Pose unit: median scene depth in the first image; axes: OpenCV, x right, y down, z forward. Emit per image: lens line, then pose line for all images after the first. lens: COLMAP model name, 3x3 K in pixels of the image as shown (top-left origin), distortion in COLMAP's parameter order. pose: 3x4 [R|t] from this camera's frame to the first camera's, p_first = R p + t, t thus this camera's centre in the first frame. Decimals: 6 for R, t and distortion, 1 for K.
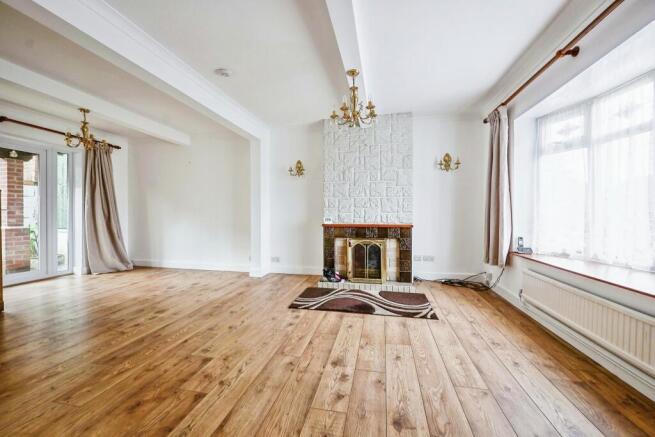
lens RADIAL K [[276.3, 0, 325.3], [0, 276.3, 213.3], [0, 0, 1]] dist [-0.000414, 0.000131]
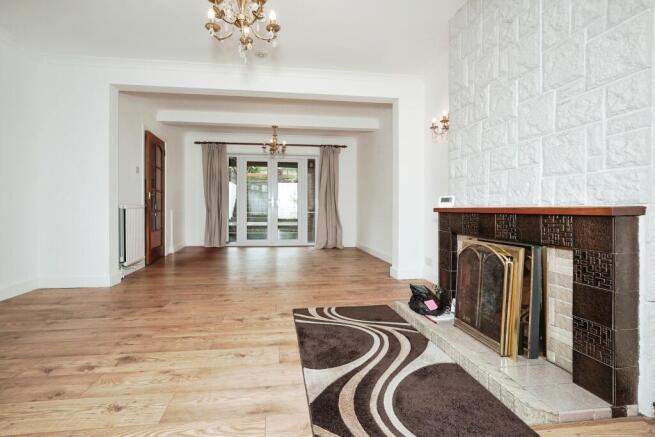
lens RADIAL K [[294.1, 0, 325.3], [0, 294.1, 210.9], [0, 0, 1]] dist [-0.001292, -0.000084]
pose [[0.325411, 0.001050, -0.945572, 0.591830], [-0.006948, 0.999975, -0.001281, 0.057249], [0.945547, 0.006987, 0.325410, 0.714957]]
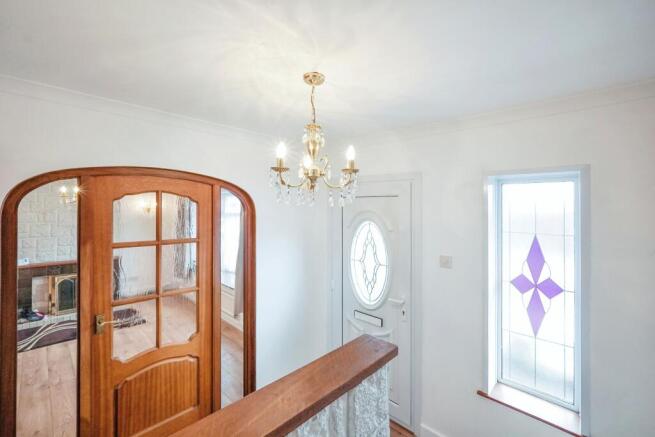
lens RADIAL K [[276.3, 0, 325.3], [0, 276.3, 213.3], [0, 0, 1]] dist [-0.000414, 0.000131]
pose [[0.524369, -0.000500, 0.851491, -0.329034], [-0.029468, 0.999390, 0.018733, -0.247286], [-0.850981, -0.034915, 0.524035, -0.564193]]
